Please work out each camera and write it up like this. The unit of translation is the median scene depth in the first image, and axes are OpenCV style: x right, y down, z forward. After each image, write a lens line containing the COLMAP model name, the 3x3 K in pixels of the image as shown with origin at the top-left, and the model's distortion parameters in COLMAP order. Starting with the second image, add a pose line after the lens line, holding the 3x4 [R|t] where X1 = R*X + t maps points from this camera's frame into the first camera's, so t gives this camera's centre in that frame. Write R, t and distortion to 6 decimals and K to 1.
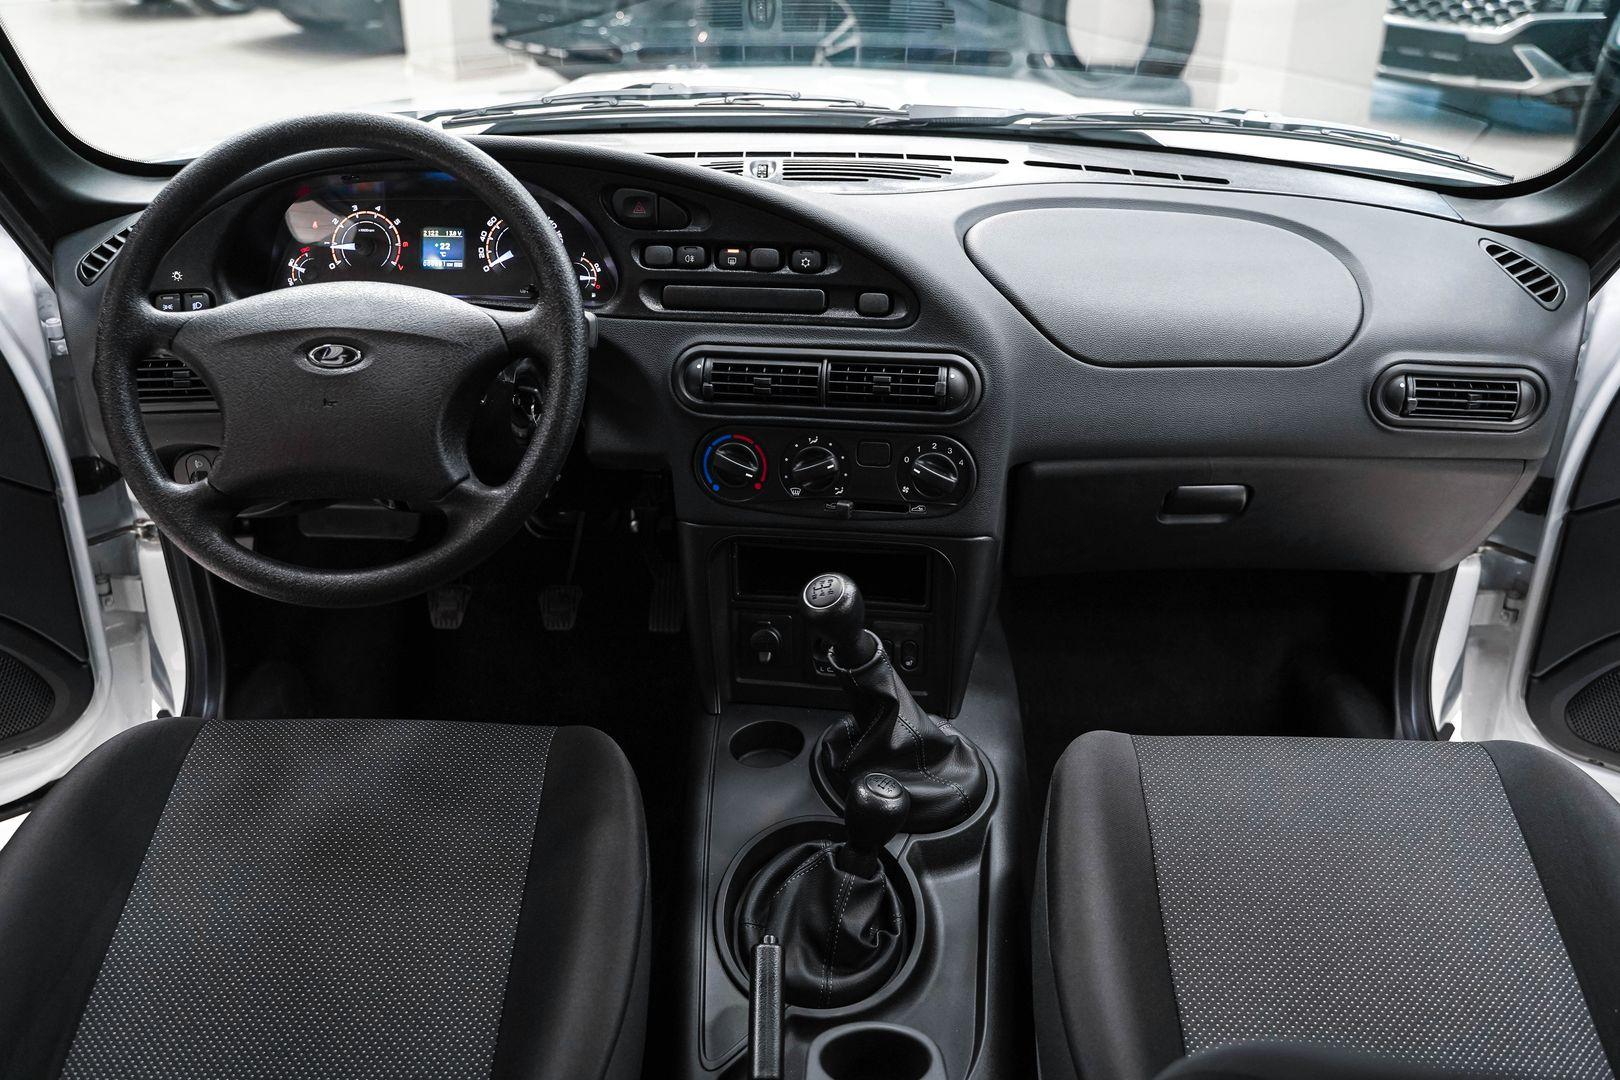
lens RADIAL K [[1307.9, 0, 802.9], [0, 1307.9, 539.3], [0, 0, 1]] dist [-0.111740, 0.095520]
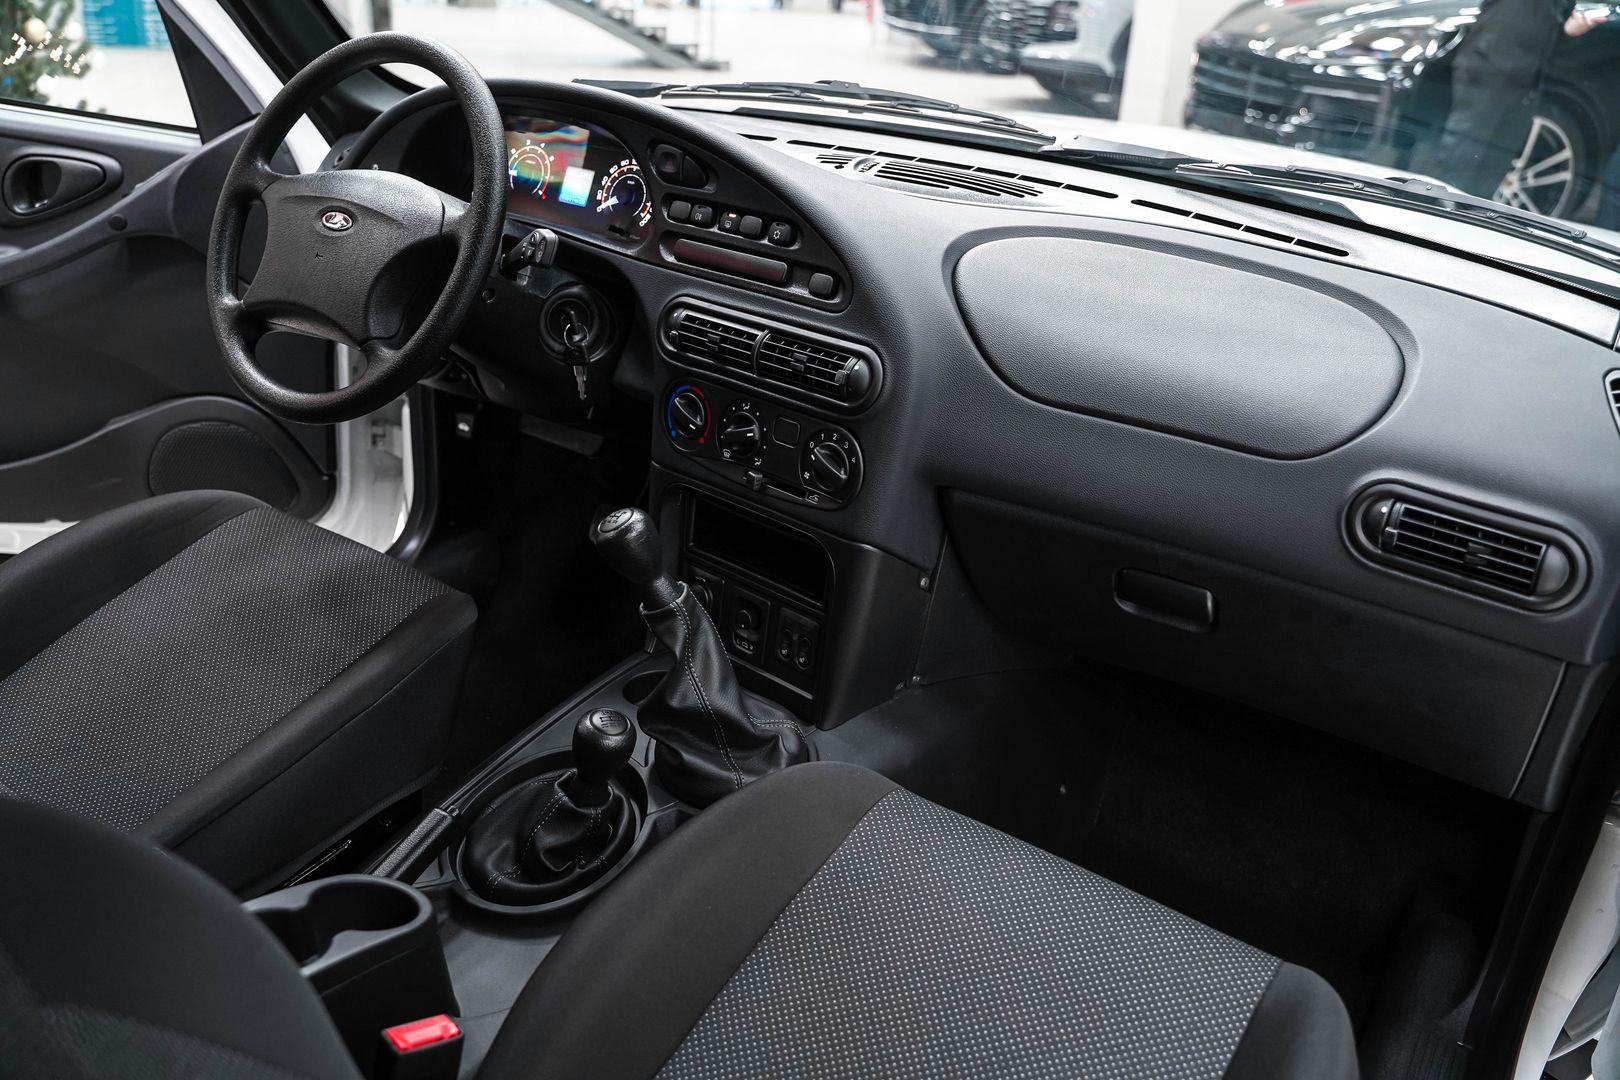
lens RADIAL K [[1307.9, 0, 807.0], [0, 1307.9, 533.7], [0, 0, 1]] dist [-0.111740, 0.095520]
pose [[0.828232, 0.269918, -0.491097, 0.572350], [-0.305481, 0.952163, 0.008138, -0.004128], [0.469801, 0.143280, 0.871067, 0.150005]]
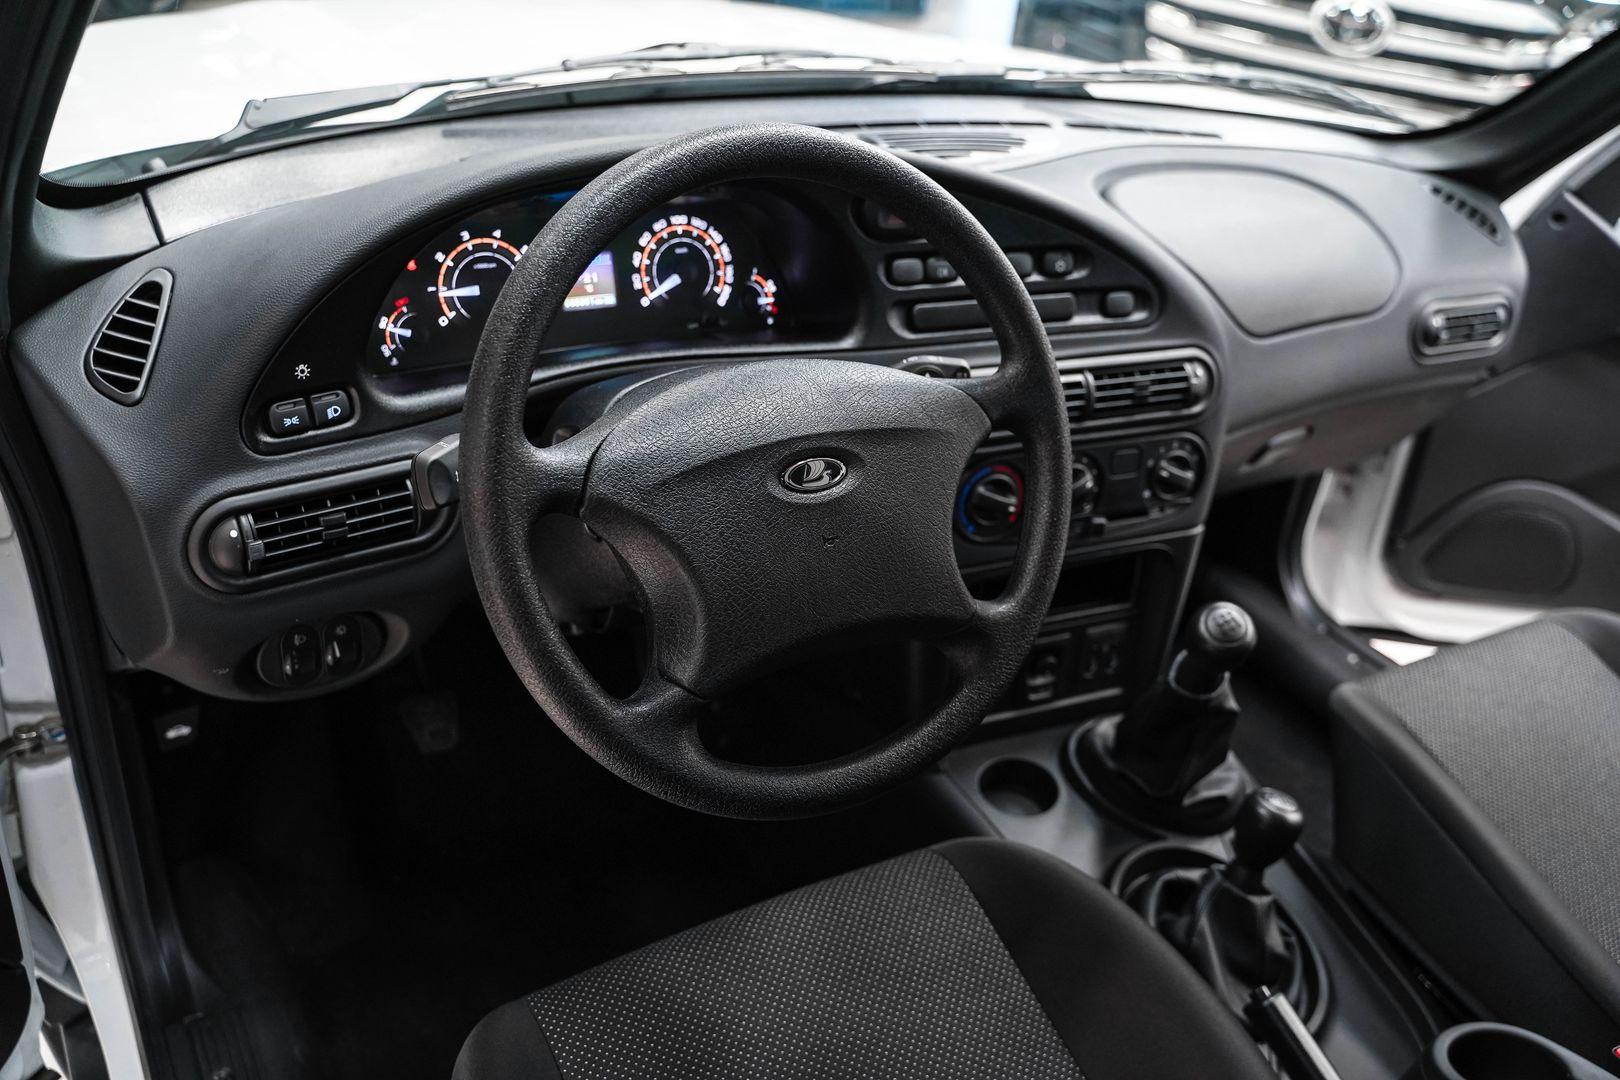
lens RADIAL K [[1307.9, 0, 817.9], [0, 1307.9, 536.9], [0, 0, 1]] dist [-0.111740, 0.095520]
pose [[0.845596, -0.198427, 0.495574, -0.603030], [0.154850, 0.979609, 0.128014, -0.165774], [-0.510870, -0.031509, 0.859080, 0.303148]]
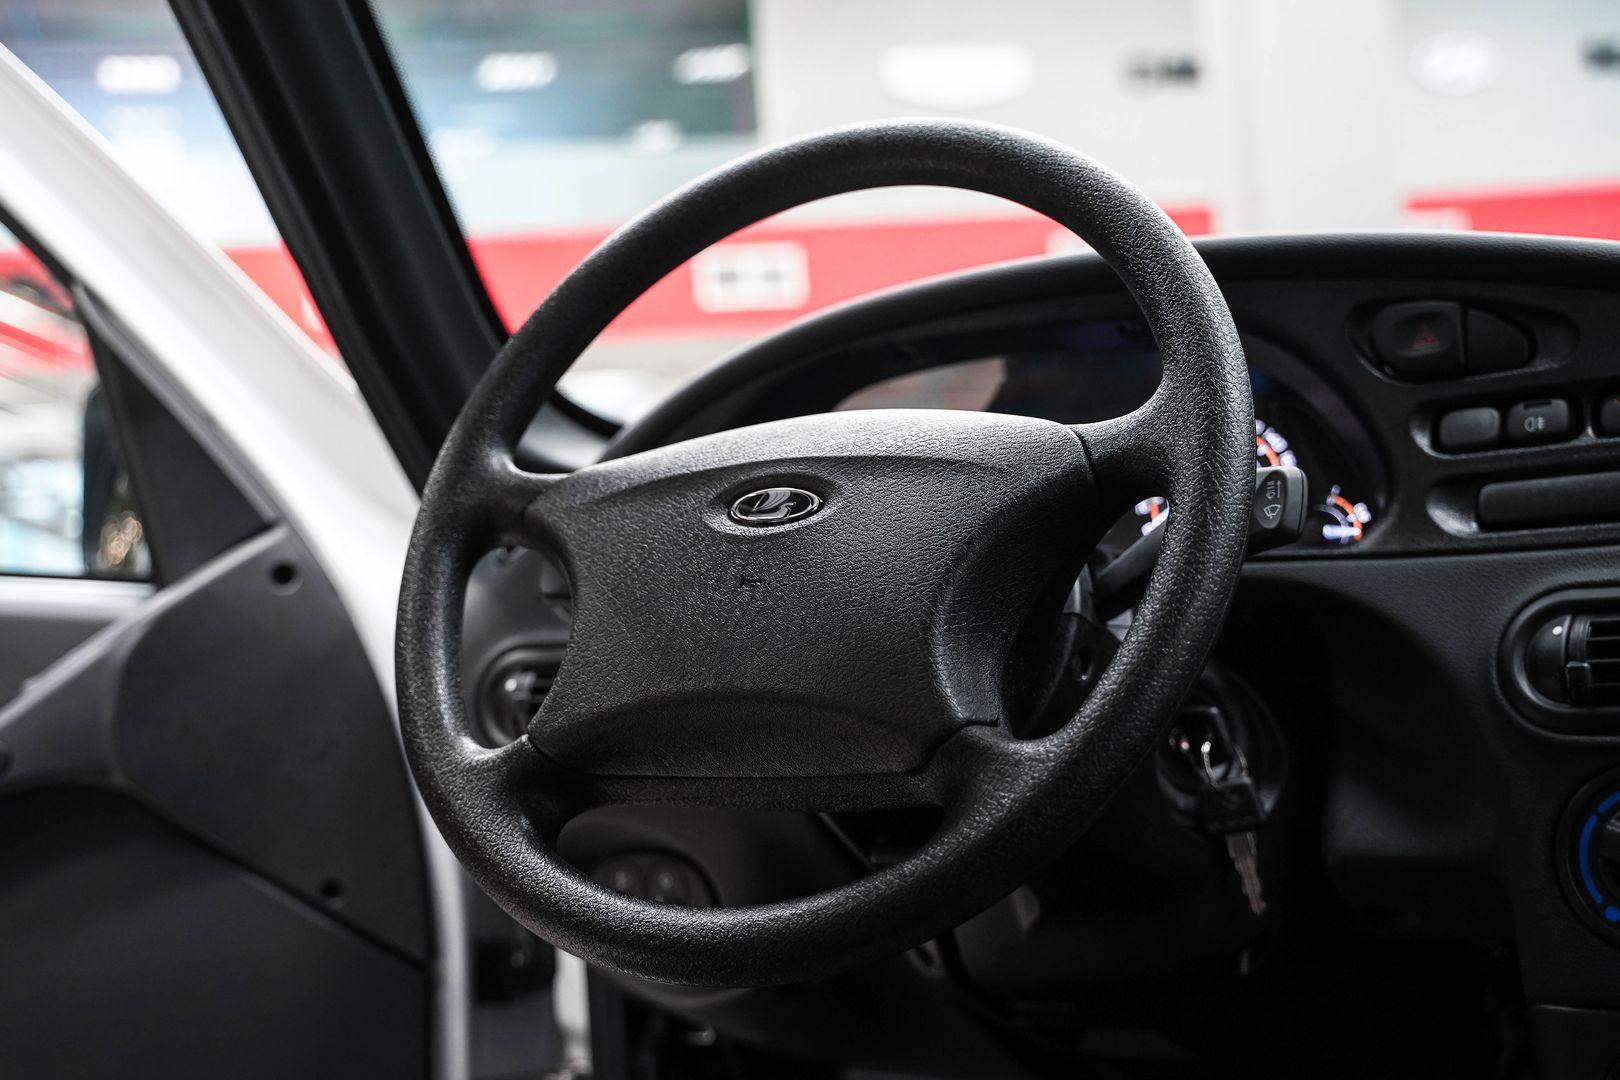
lens RADIAL K [[2052.9, 0, 800.5], [0, 2052.9, 531.4], [0, 0, 1]] dist [0.071751, 0.000000]
pose [[0.872264, -0.077877, -0.482795, 0.041972], [-0.150543, 0.896539, -0.416600, 0.177488], [0.465288, 0.436066, 0.770294, 0.297773]]
